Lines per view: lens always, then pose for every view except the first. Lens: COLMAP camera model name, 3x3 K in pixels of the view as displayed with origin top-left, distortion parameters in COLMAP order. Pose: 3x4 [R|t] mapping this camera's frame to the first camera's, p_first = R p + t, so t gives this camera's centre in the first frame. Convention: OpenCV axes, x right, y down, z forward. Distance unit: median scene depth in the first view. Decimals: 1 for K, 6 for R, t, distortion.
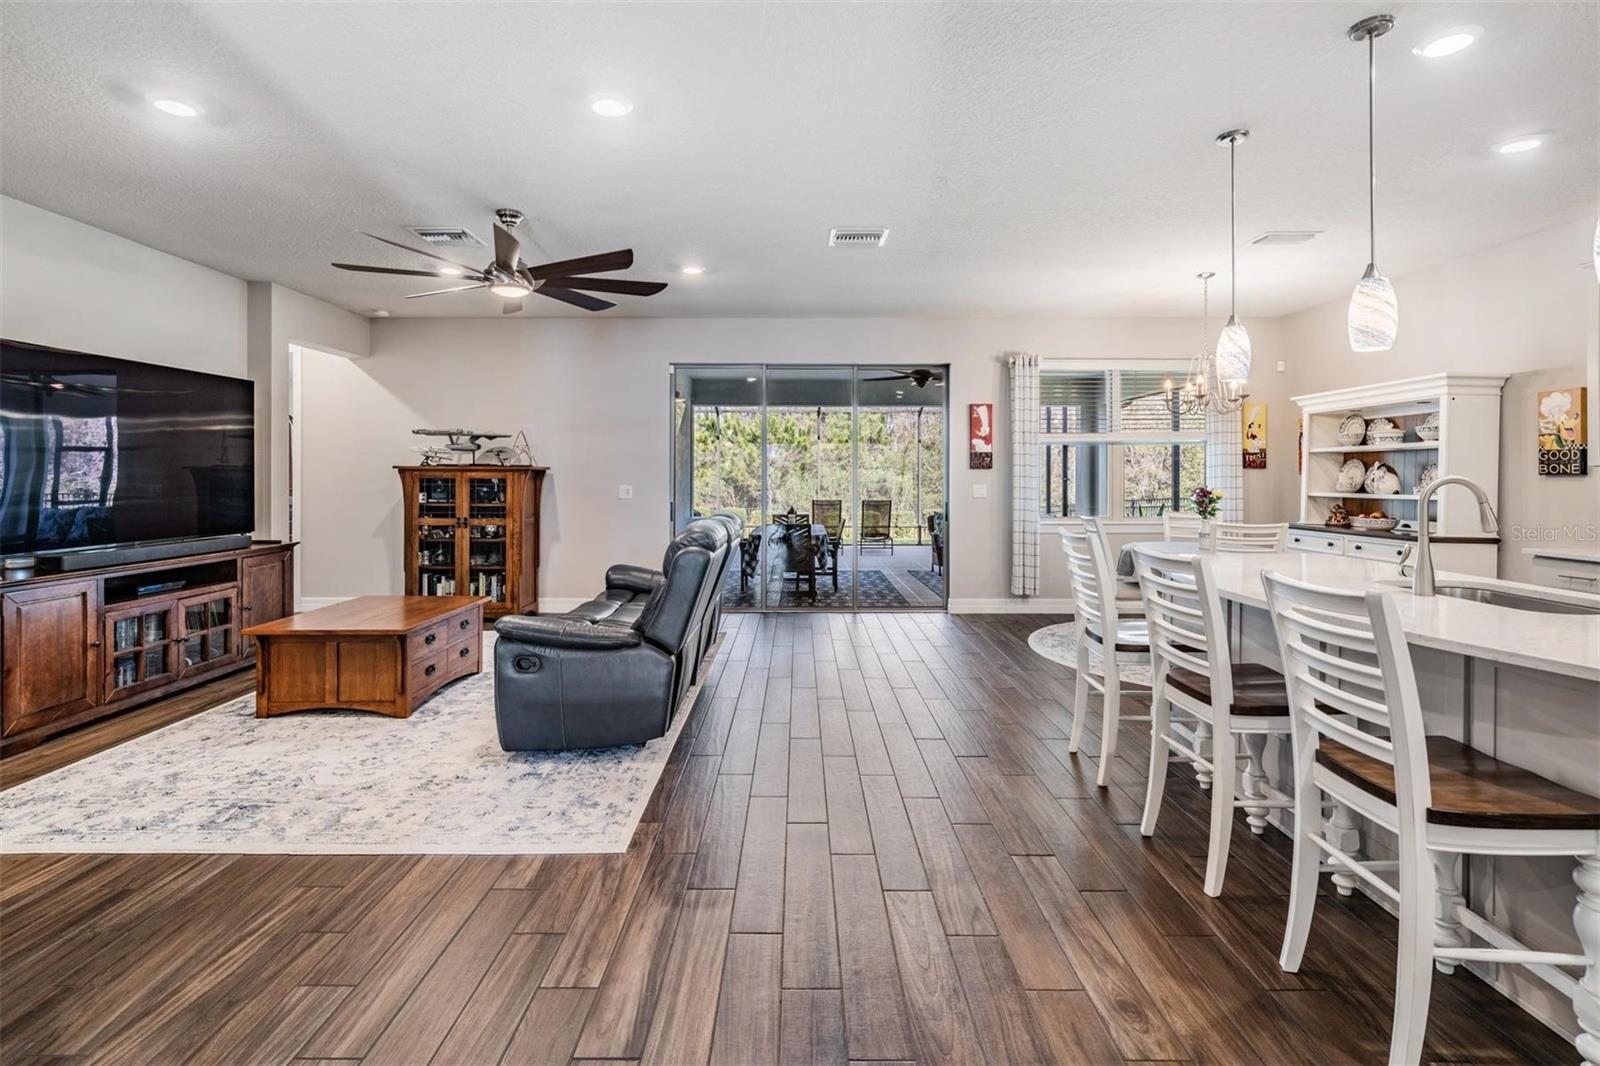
lens RADIAL K [[746.8, 0, 801.4], [0, 746.8, 476.8], [0, 0, 1]] dist [-0.000321, -0.000067]
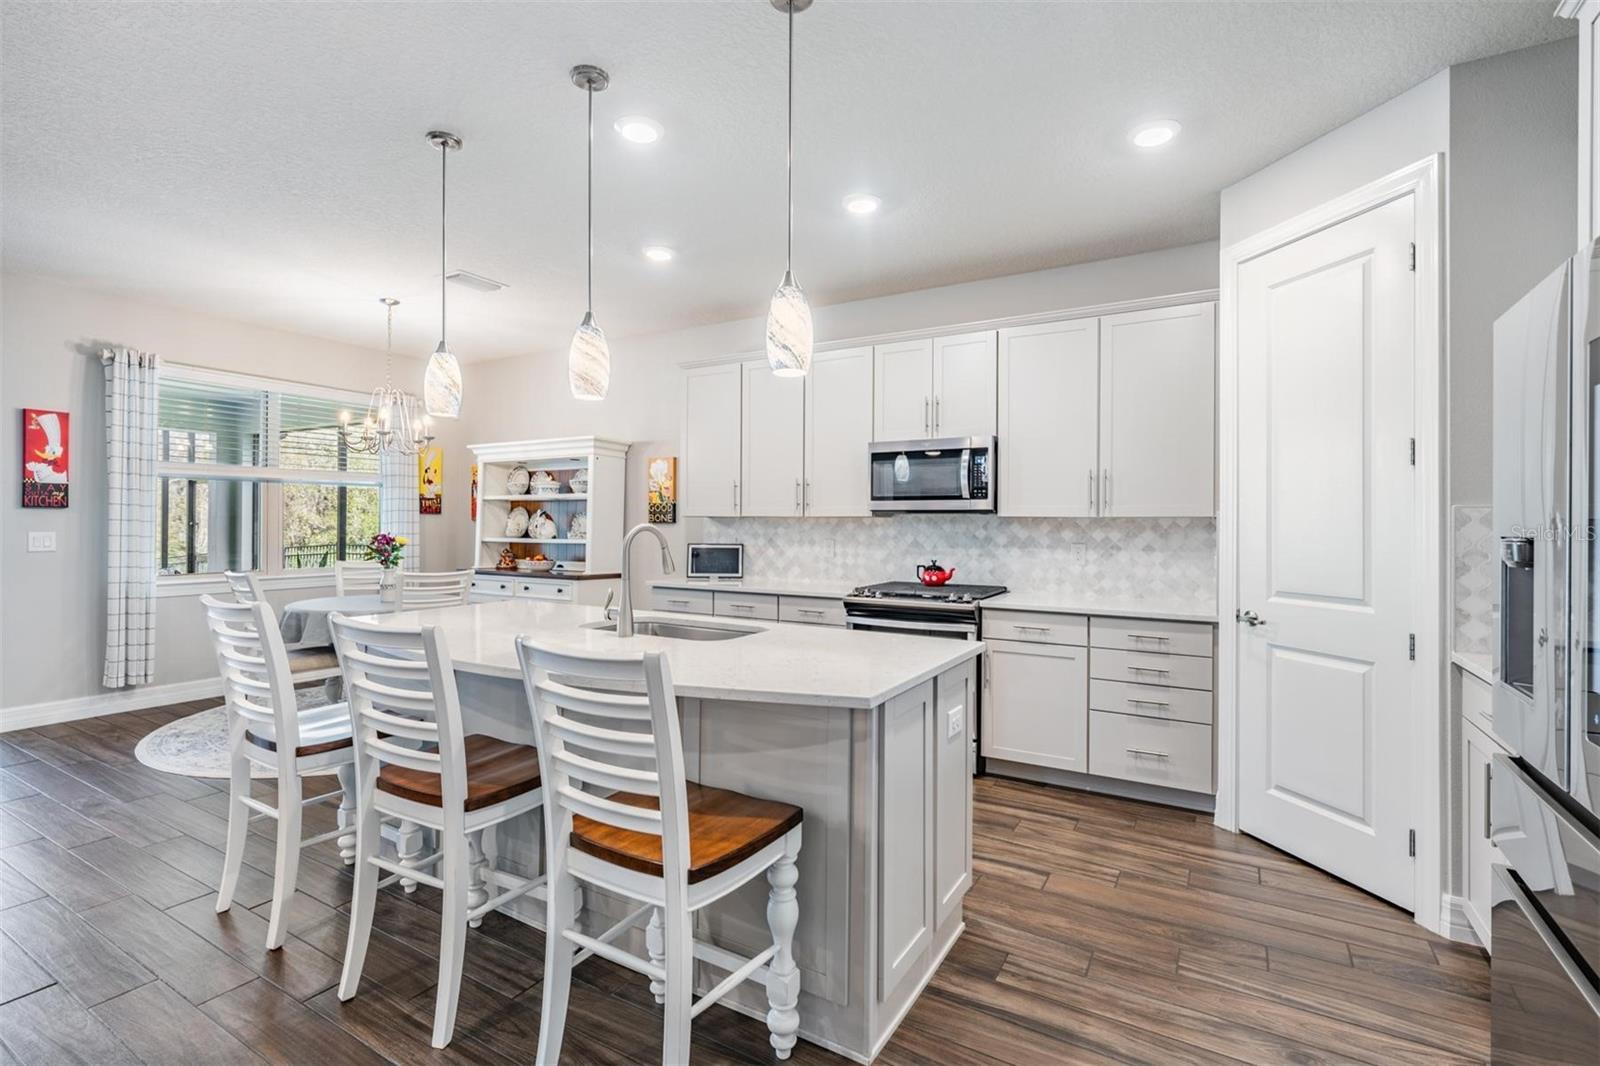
lens RADIAL K [[737.9, 0, 795.7], [0, 737.9, 521.7], [0, 0, 1]] dist [0.002326, -0.000022]
pose [[0.514584, 0.007056, 0.857411, 0.025552], [-0.007237, 0.999966, -0.003885, -0.000843], [-0.857410, -0.004206, 0.514617, 0.112660]]
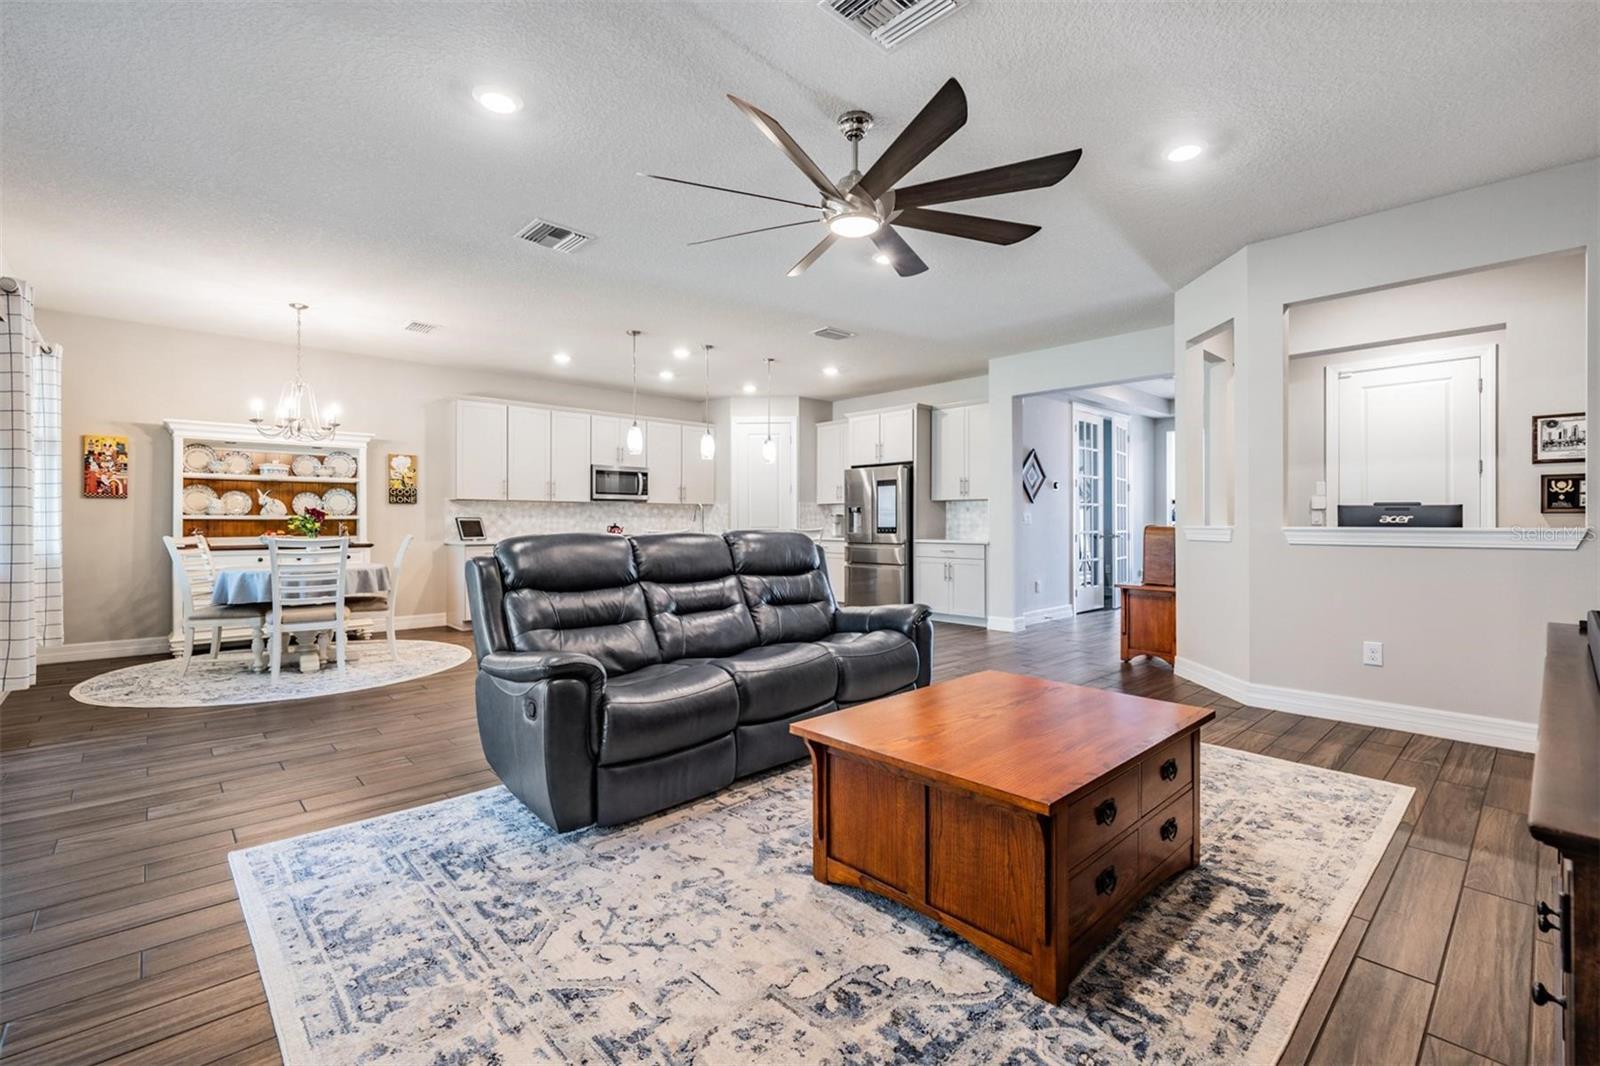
lens RADIAL K [[704.2, 0, 805.2], [0, 704.2, 523.1], [0, 0, 1]] dist [-0.001870, 0.000188]
pose [[-0.685074, -0.002192, 0.728470, -0.701157], [-0.000477, 0.999997, 0.002560, 0.033307], [-0.728473, 0.001406, -0.685073, 1.219610]]
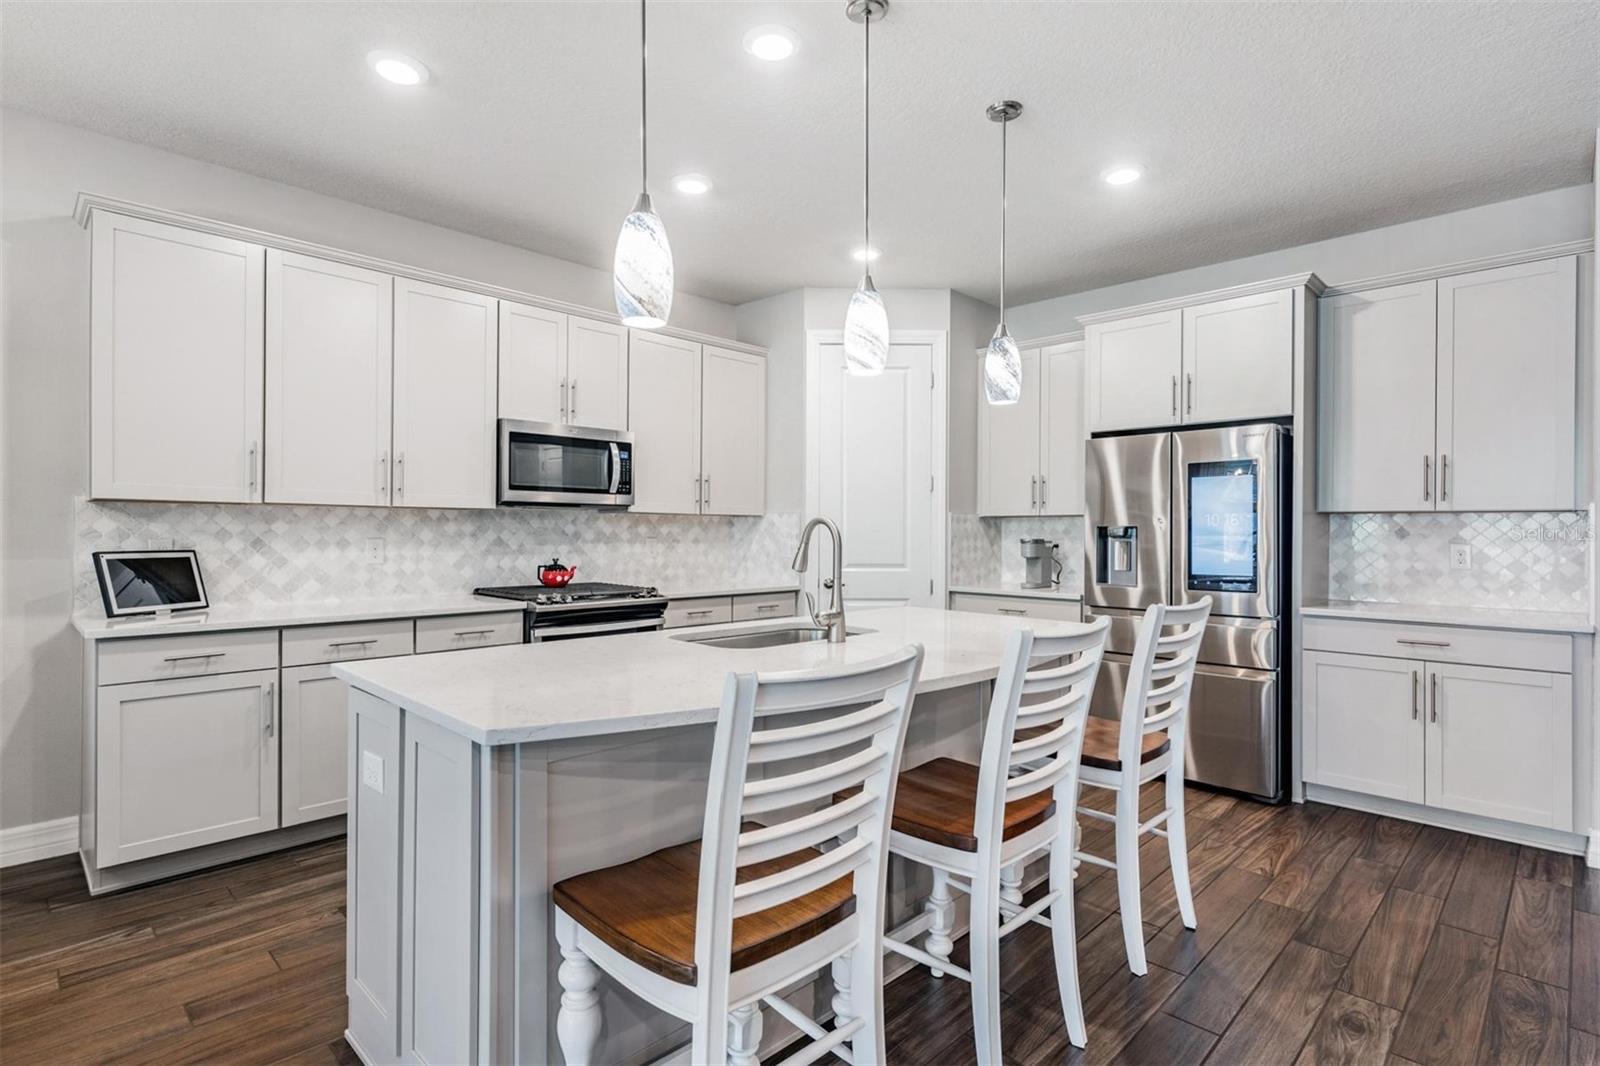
lens RADIAL K [[795.5, 0, 800.0], [0, 795.5, 533.0], [0, 0, 1]] dist [0.000781, 0.000189]
pose [[-0.712886, -0.007542, 0.701239, 0.072713], [-0.007071, 0.999969, 0.003565, 0.007213], [-0.701244, -0.002417, -0.712917, 0.810540]]
